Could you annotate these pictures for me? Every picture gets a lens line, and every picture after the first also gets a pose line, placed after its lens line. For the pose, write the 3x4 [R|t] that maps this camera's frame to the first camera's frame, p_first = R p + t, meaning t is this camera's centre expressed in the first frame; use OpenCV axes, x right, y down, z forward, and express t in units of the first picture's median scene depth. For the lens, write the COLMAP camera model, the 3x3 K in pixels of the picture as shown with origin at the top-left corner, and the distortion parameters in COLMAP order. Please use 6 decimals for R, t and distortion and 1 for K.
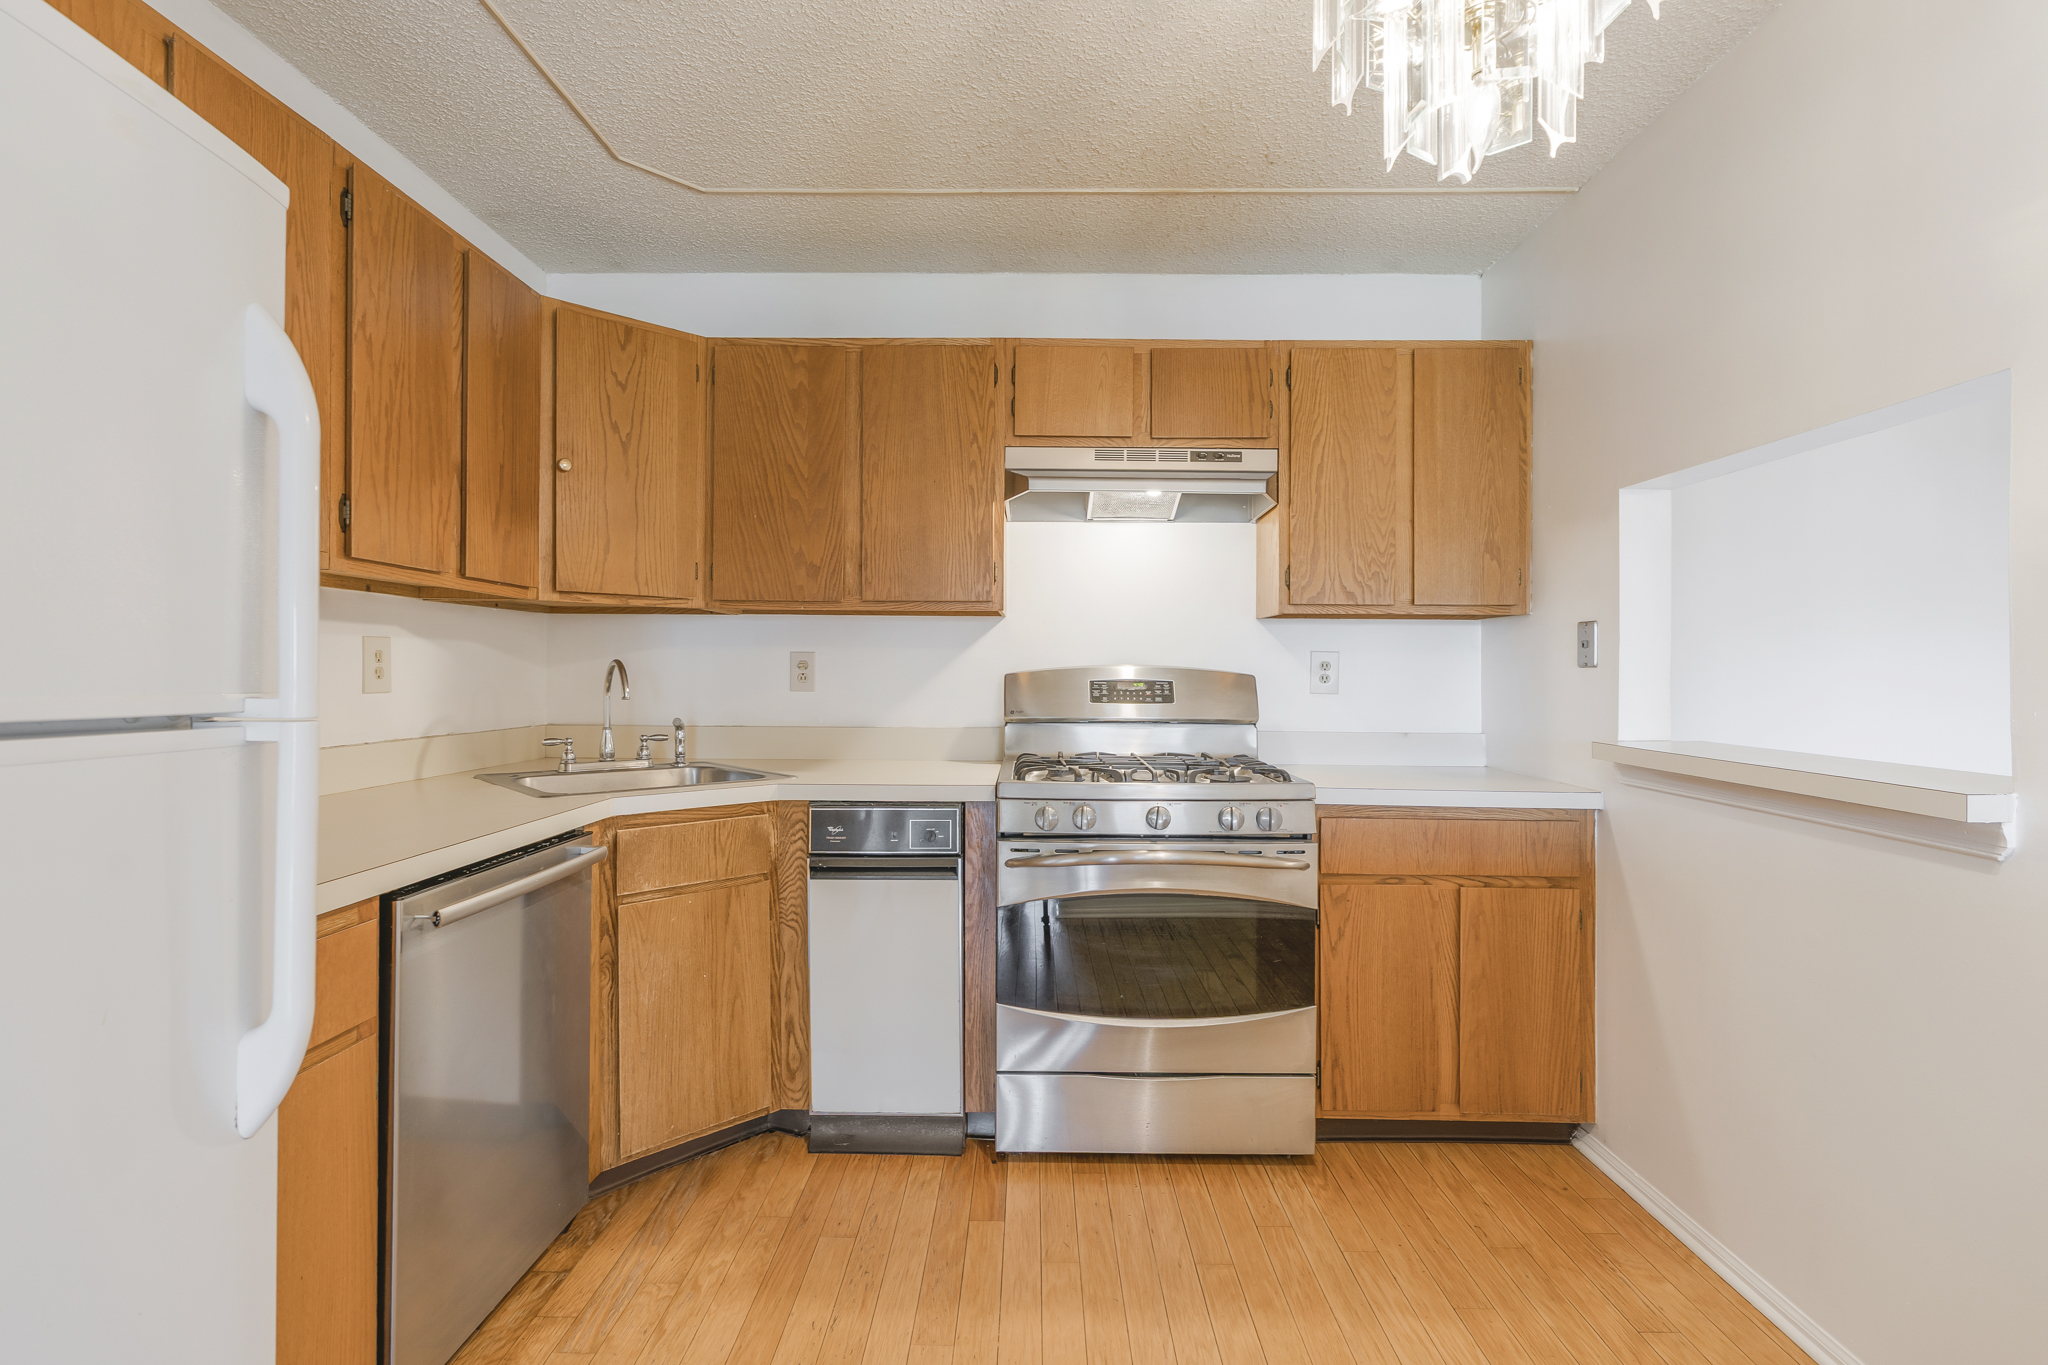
lens RADIAL K [[954.3, 0, 1048.9], [0, 954.3, 634.4], [0, 0, 1]] dist [-0.003618, 0.000532]
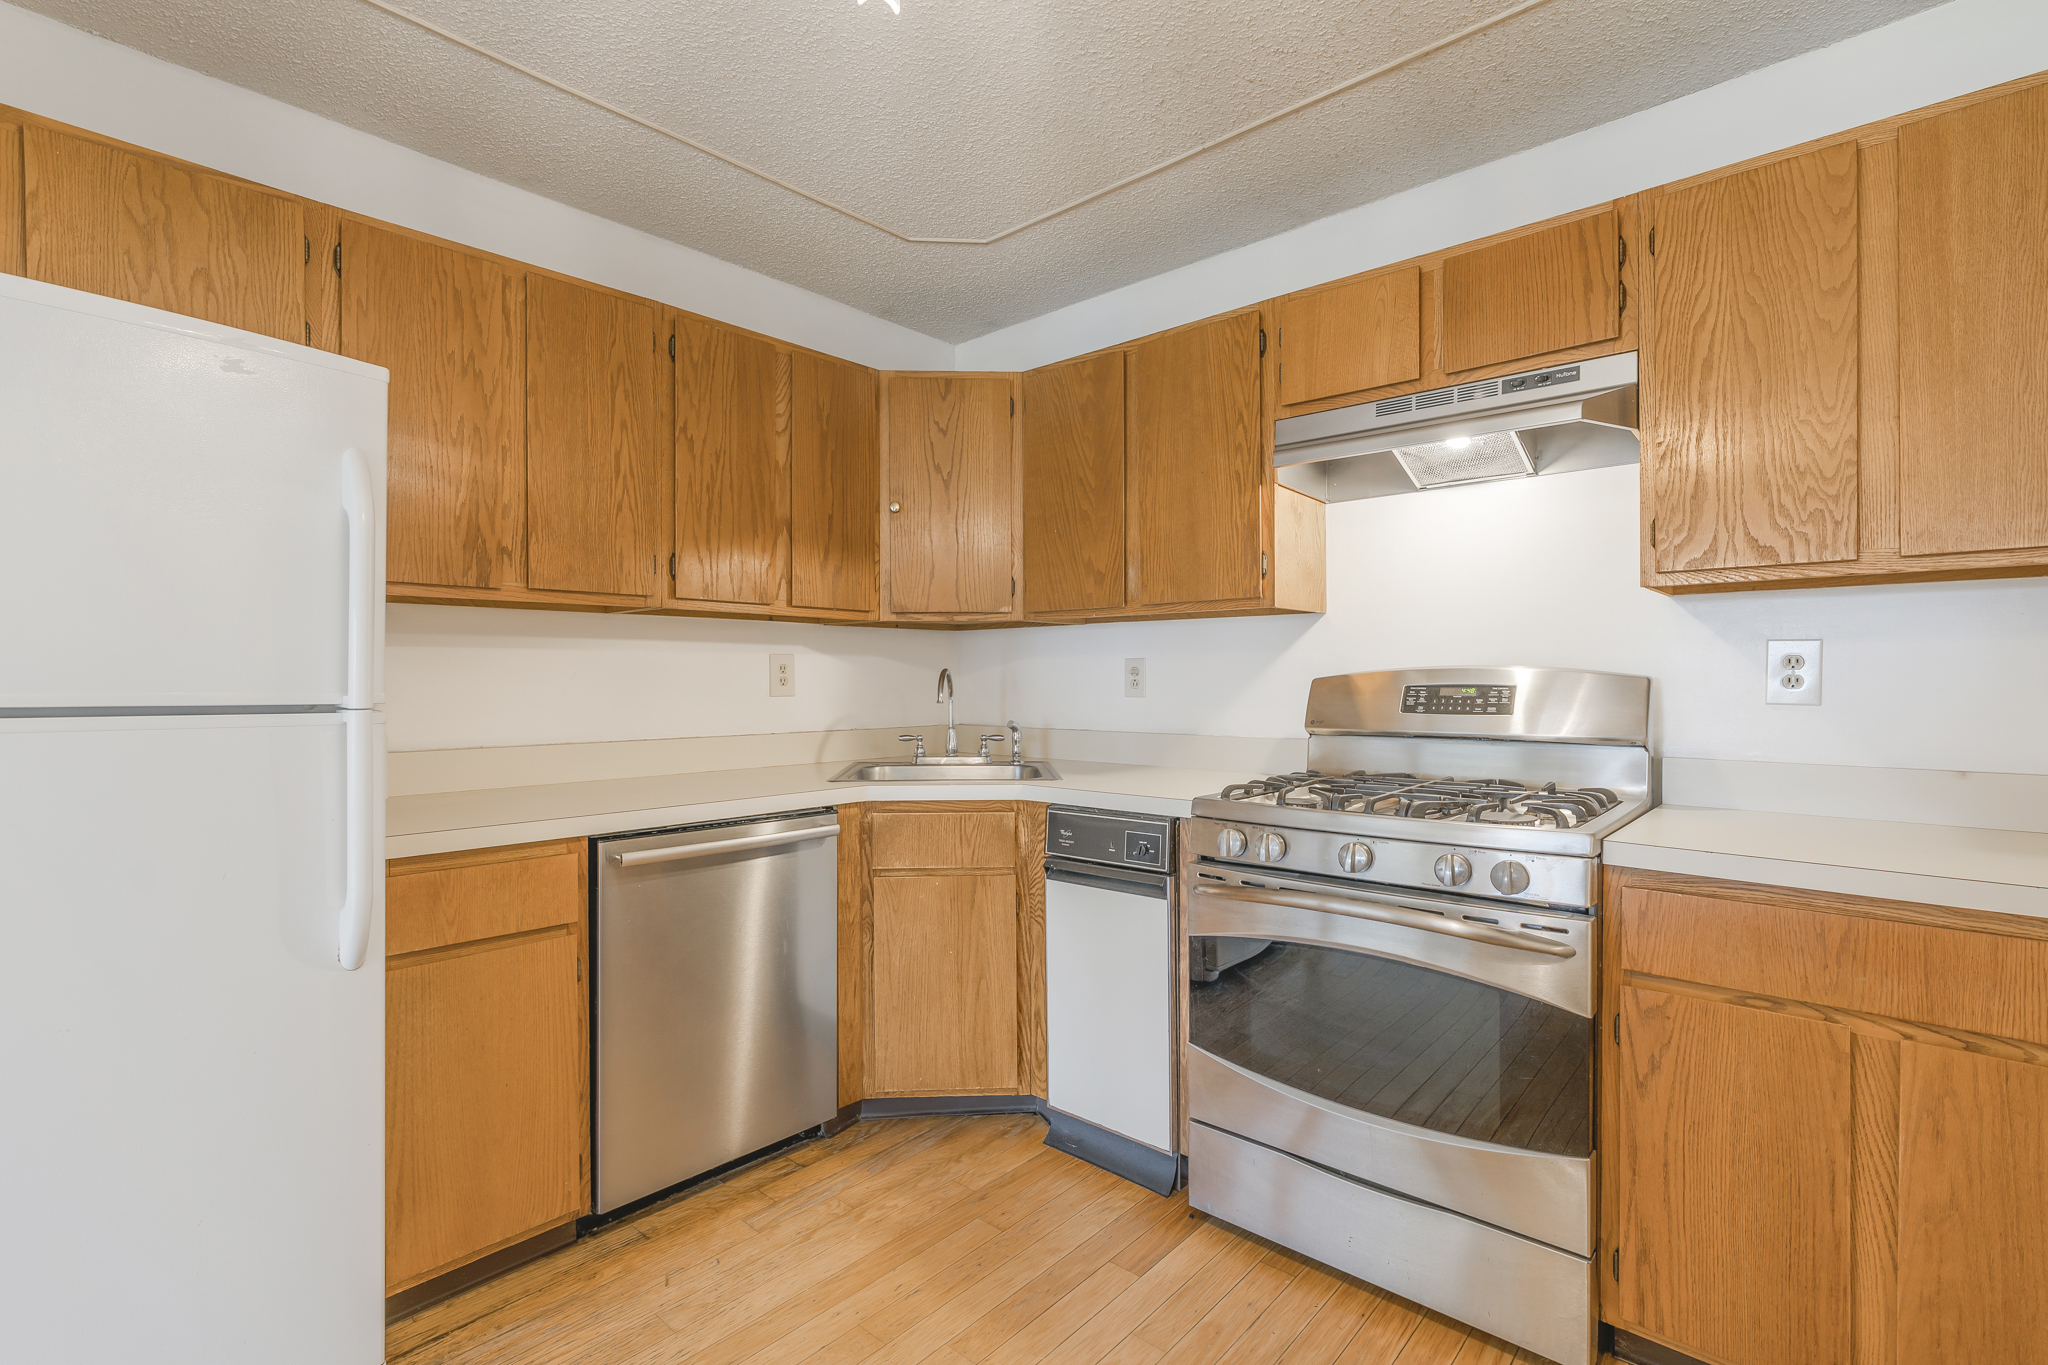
lens RADIAL K [[954.3, 0, 1030.4], [0, 954.3, 646.2], [0, 0, 1]] dist [-0.003618, 0.000532]
pose [[0.747272, -0.031262, -0.663783, 0.415884], [0.032960, 0.999407, -0.009963, 0.014878], [0.663701, -0.014433, 0.747859, 0.214661]]
